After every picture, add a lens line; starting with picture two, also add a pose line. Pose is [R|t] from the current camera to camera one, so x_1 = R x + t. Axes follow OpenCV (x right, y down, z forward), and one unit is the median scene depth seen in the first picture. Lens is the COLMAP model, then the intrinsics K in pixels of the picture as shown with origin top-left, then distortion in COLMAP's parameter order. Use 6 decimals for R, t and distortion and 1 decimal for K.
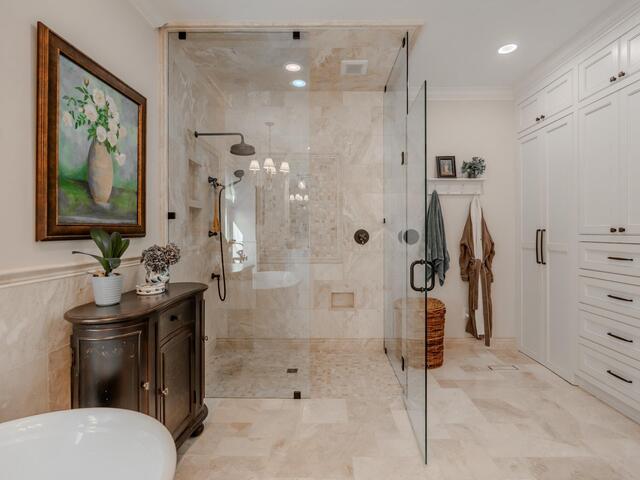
lens RADIAL K [[320.0, 0, 321.6], [0, 320.0, 228.9], [0, 0, 1]] dist [-0.002640, -0.000012]
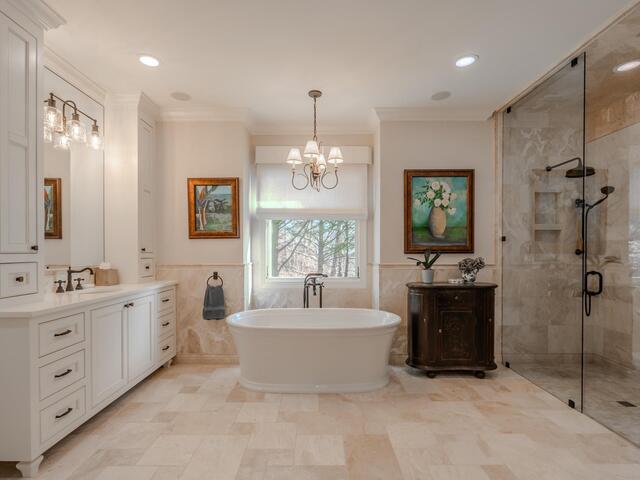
lens RADIAL K [[317.8, 0, 320.0], [0, 317.8, 240.0], [0, 0, 1]] dist [-0.003565, -0.000569]
pose [[0.014044, -0.033686, -0.999334, 1.242447], [0.008866, 0.999397, -0.033563, 0.006124], [0.999862, -0.008389, 0.014334, 0.196549]]
